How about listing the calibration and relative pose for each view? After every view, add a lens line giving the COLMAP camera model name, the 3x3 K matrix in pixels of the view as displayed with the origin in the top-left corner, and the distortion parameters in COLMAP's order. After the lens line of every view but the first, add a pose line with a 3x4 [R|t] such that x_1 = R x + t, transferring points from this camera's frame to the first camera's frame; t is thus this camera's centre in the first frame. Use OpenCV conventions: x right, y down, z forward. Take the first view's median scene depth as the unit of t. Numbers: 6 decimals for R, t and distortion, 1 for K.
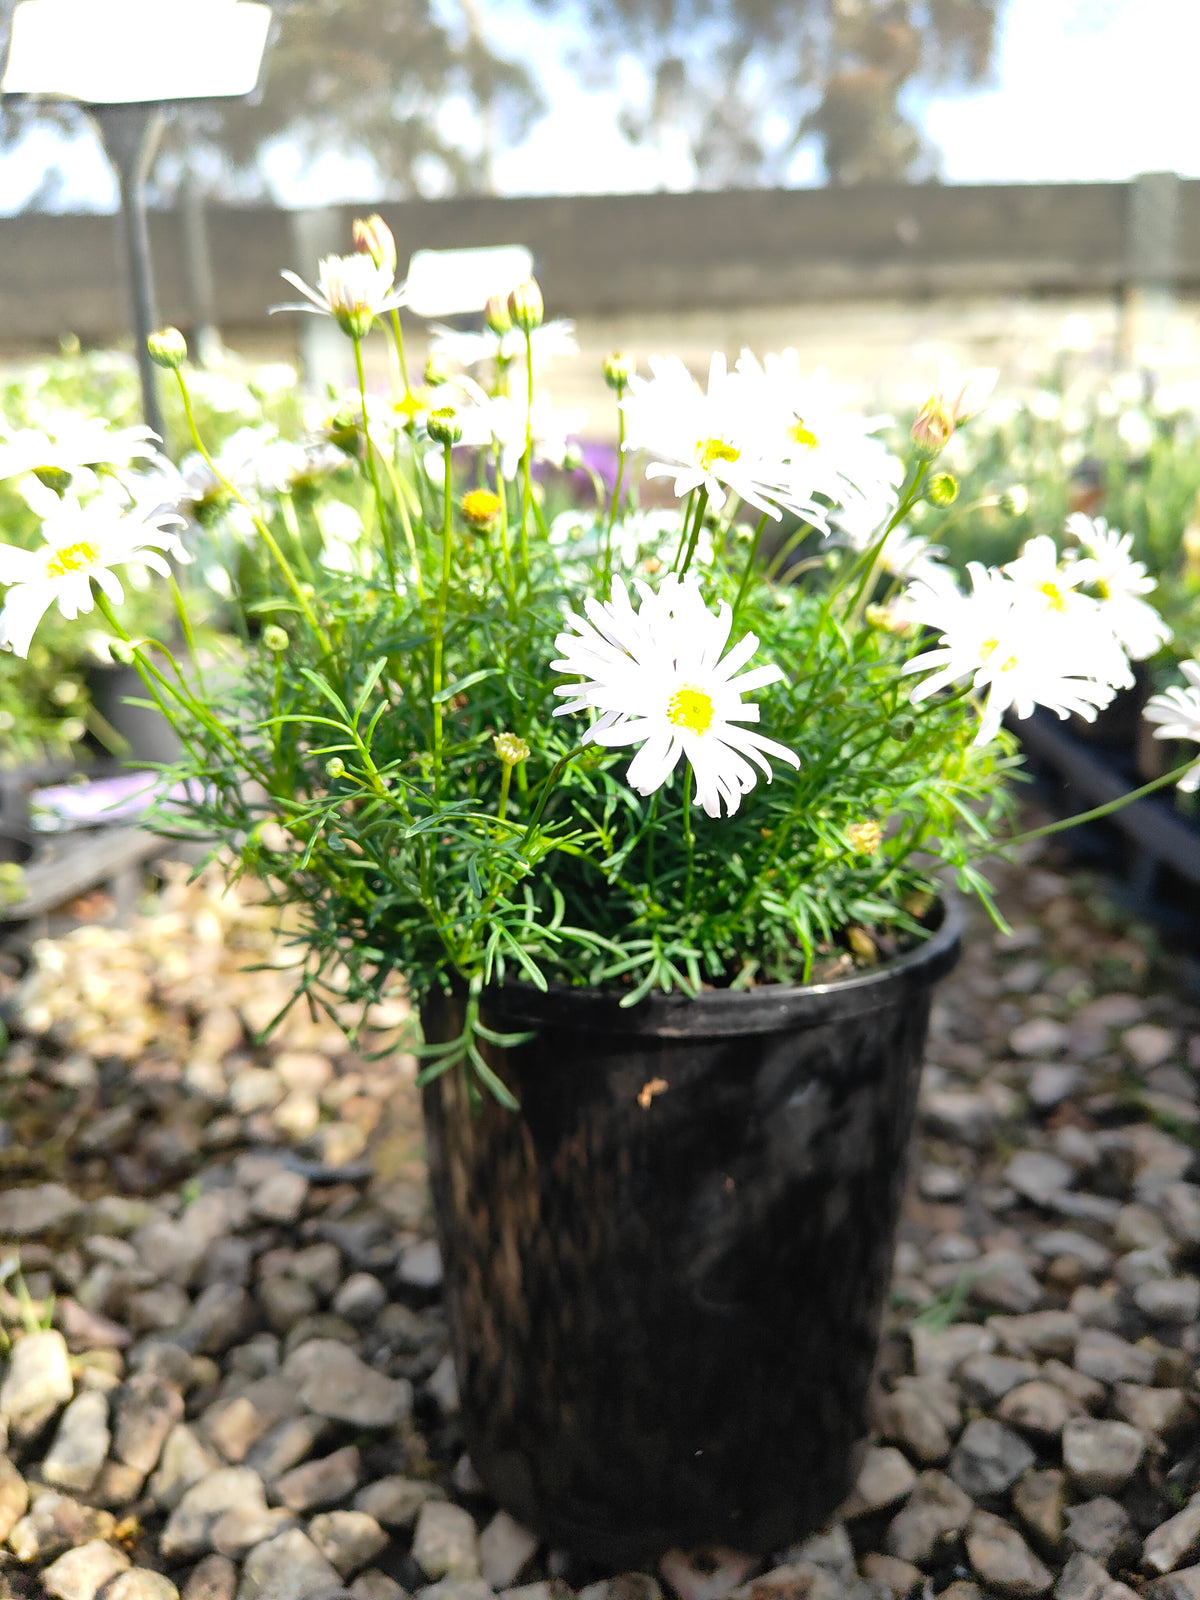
lens RADIAL K [[1176.2, 0, 595.3], [0, 1176.2, 813.8], [0, 0, 1]] dist [-0.017499, 0.002058]
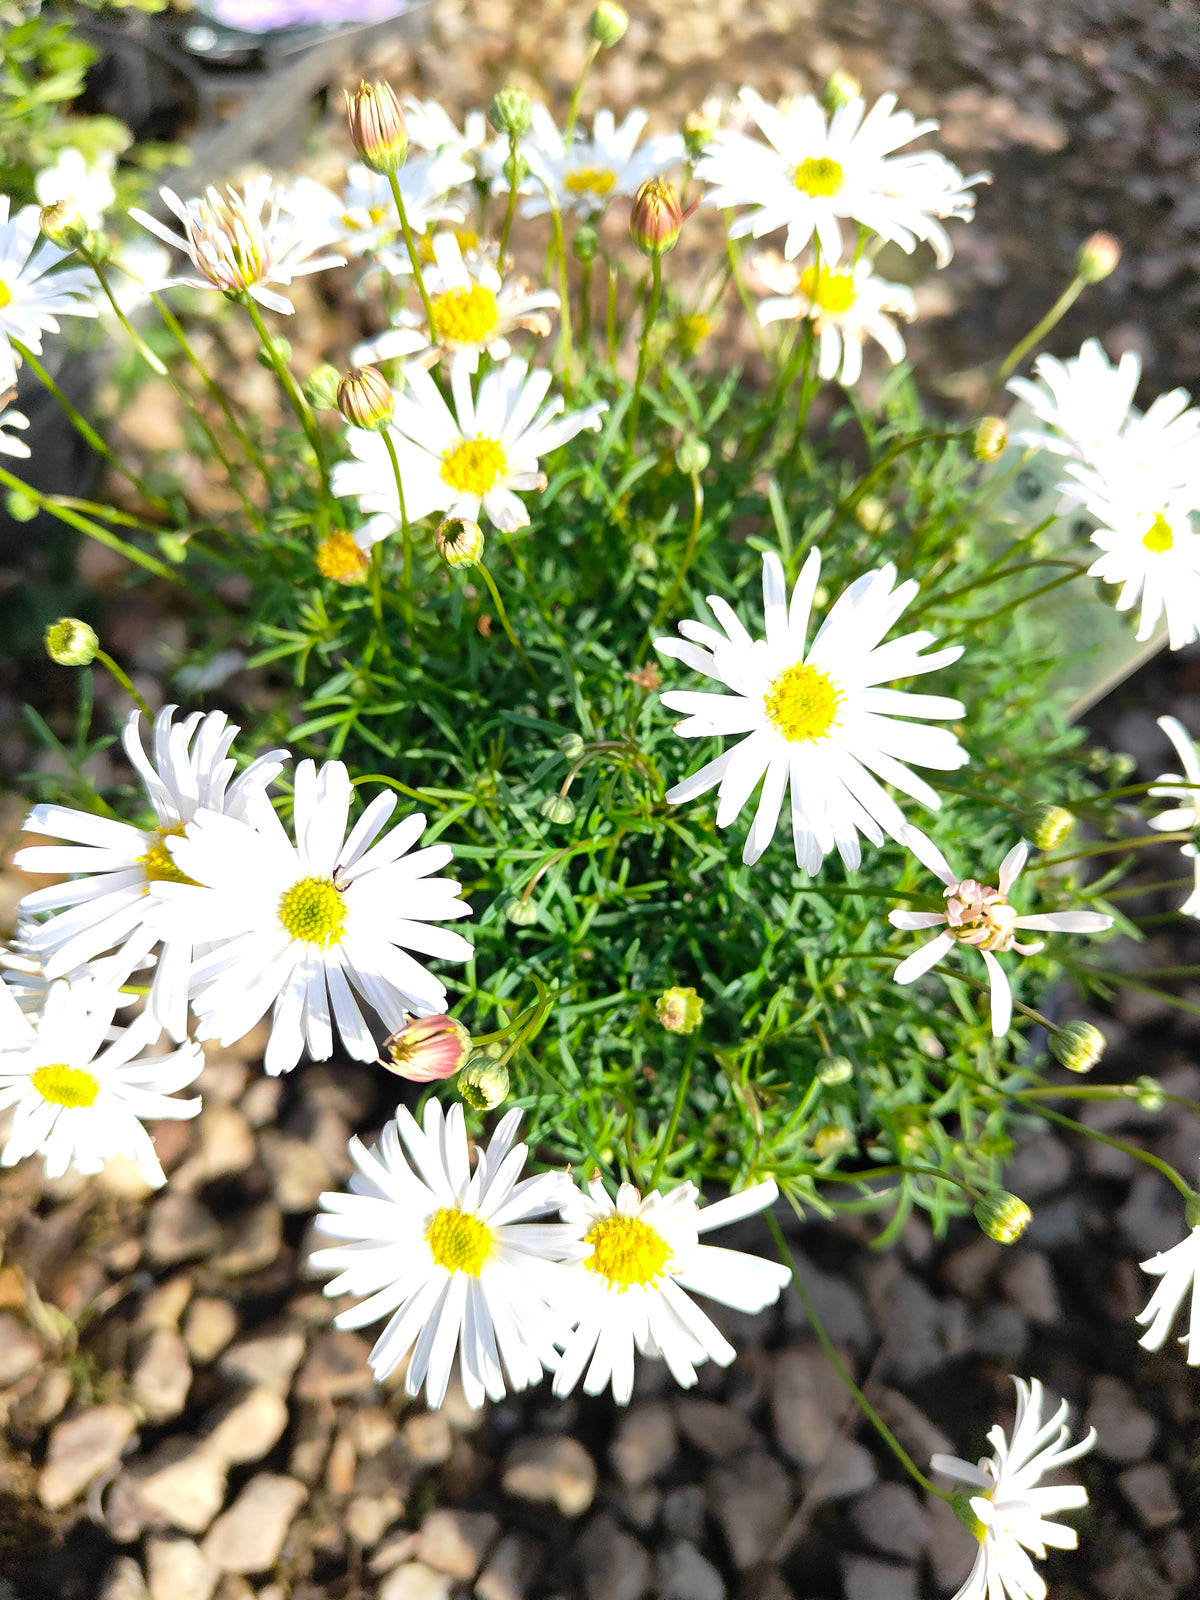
lens RADIAL K [[1170.9, 0, 599.8], [0, 1170.9, 789.9], [0, 0, 1]] dist [-0.023693, -0.001538]
pose [[0.976450, 0.215368, 0.012759, -0.154717], [-0.169917, 0.731244, 0.660614, -0.384311], [0.132945, -0.647224, 0.750618, 0.117667]]
